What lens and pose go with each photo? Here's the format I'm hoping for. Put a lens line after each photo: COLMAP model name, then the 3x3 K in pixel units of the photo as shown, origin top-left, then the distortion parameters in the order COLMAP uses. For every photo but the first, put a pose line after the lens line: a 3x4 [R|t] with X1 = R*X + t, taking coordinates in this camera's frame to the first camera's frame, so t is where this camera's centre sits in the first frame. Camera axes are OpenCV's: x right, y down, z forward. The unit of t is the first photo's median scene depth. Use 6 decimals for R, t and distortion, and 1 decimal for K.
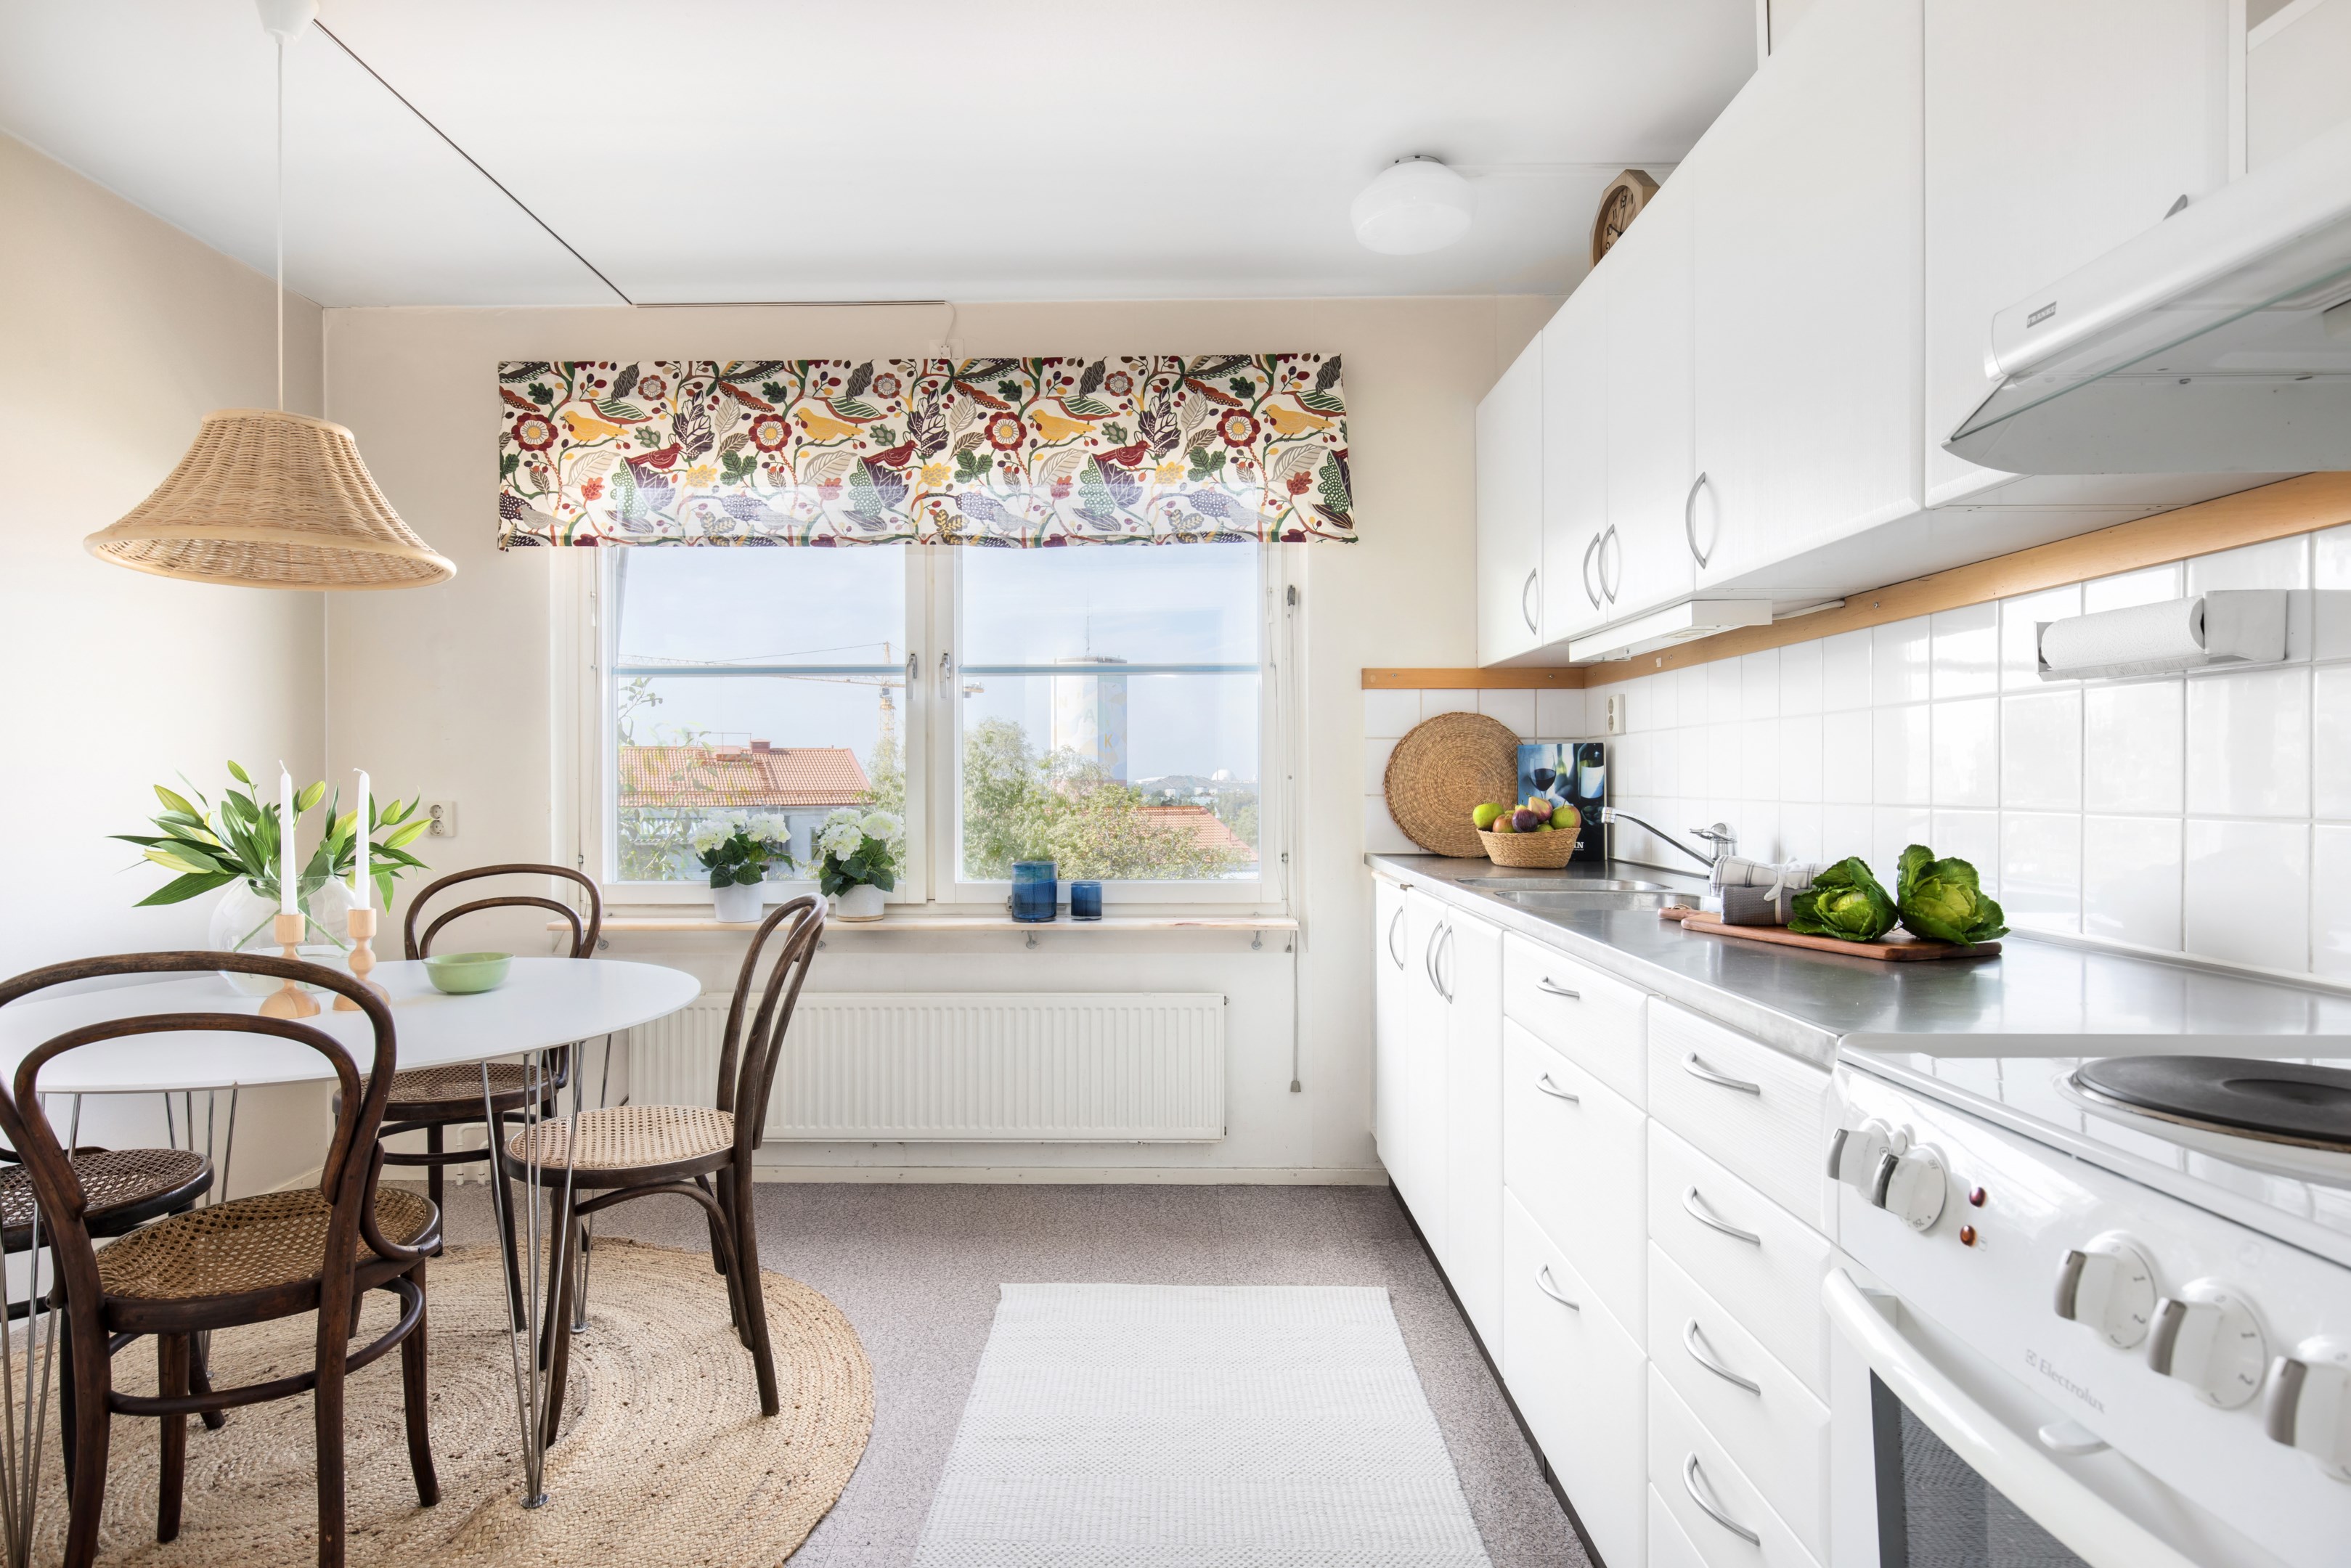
lens RADIAL K [[1314.2, 0, 1178.7], [0, 1314.2, 789.6], [0, 0, 1]] dist [0.001714, 0.000872]
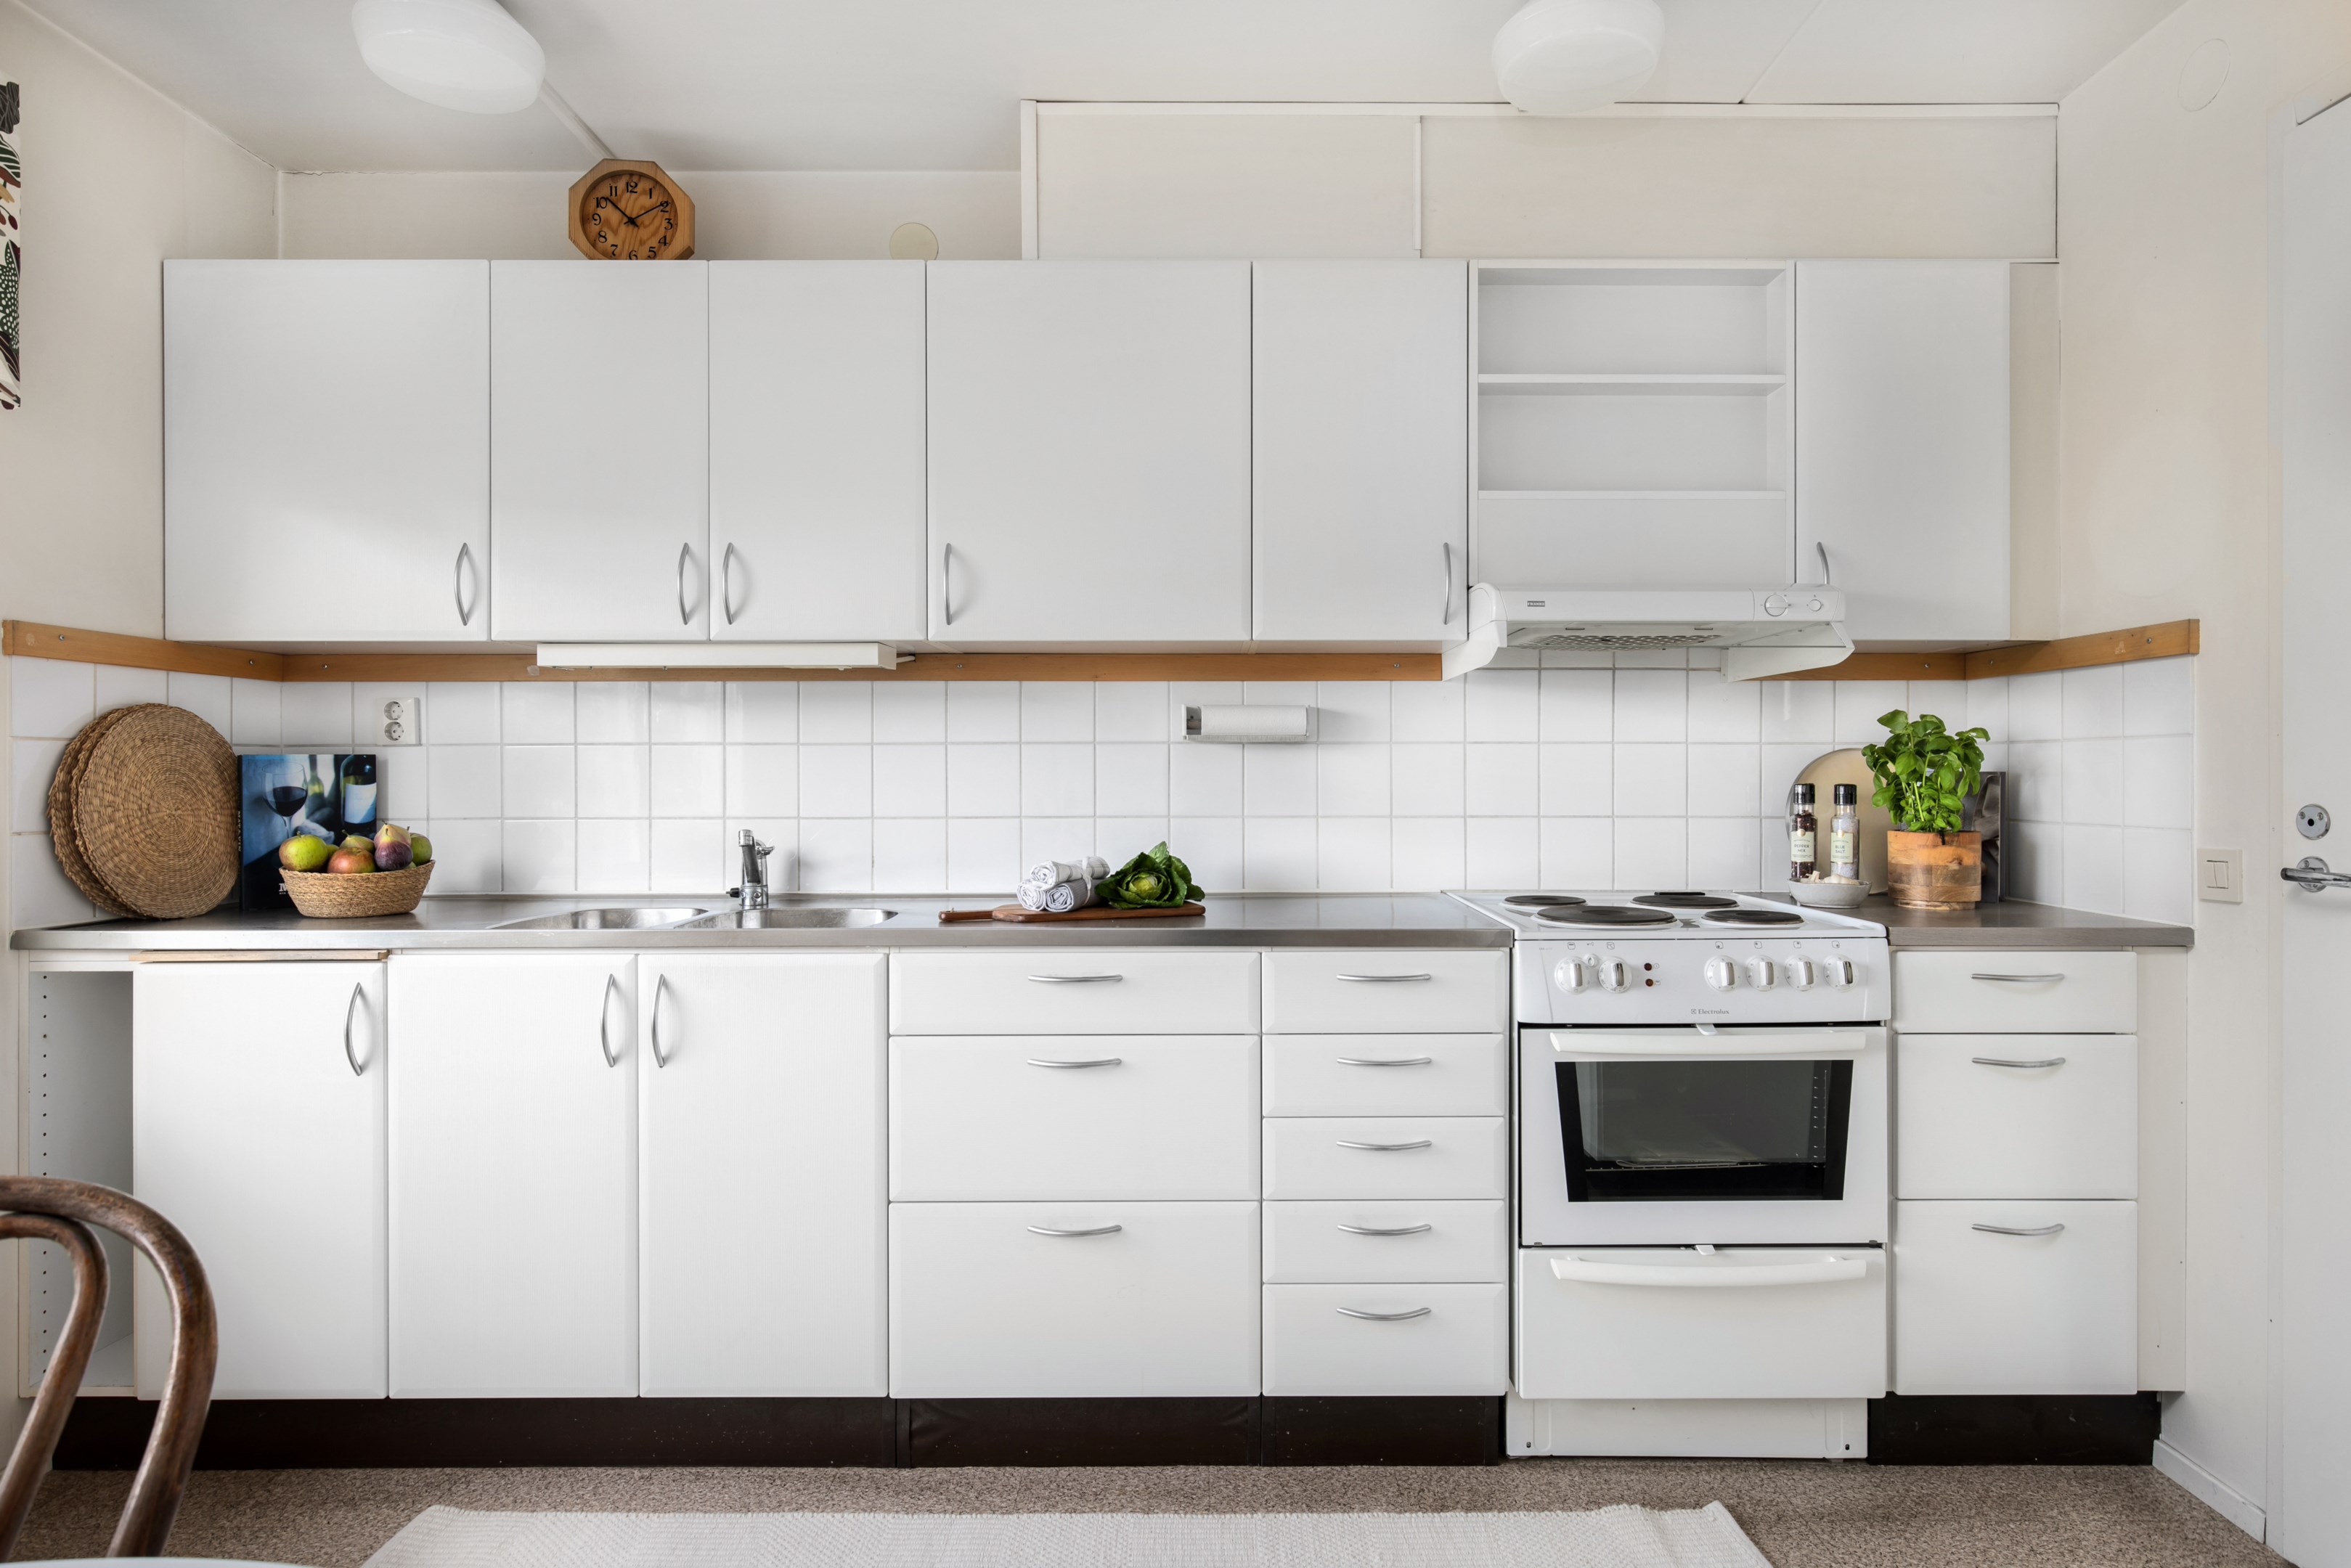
lens RADIAL K [[1314.2, 0, 1177.1], [0, 1314.2, 770.3], [0, 0, 1]] dist [0.001714, 0.000872]
pose [[-0.029368, 0.000974, 0.999568, -0.494234], [0.010487, 0.999945, -0.000667, -0.019679], [-0.999514, 0.010463, -0.029377, 0.515478]]
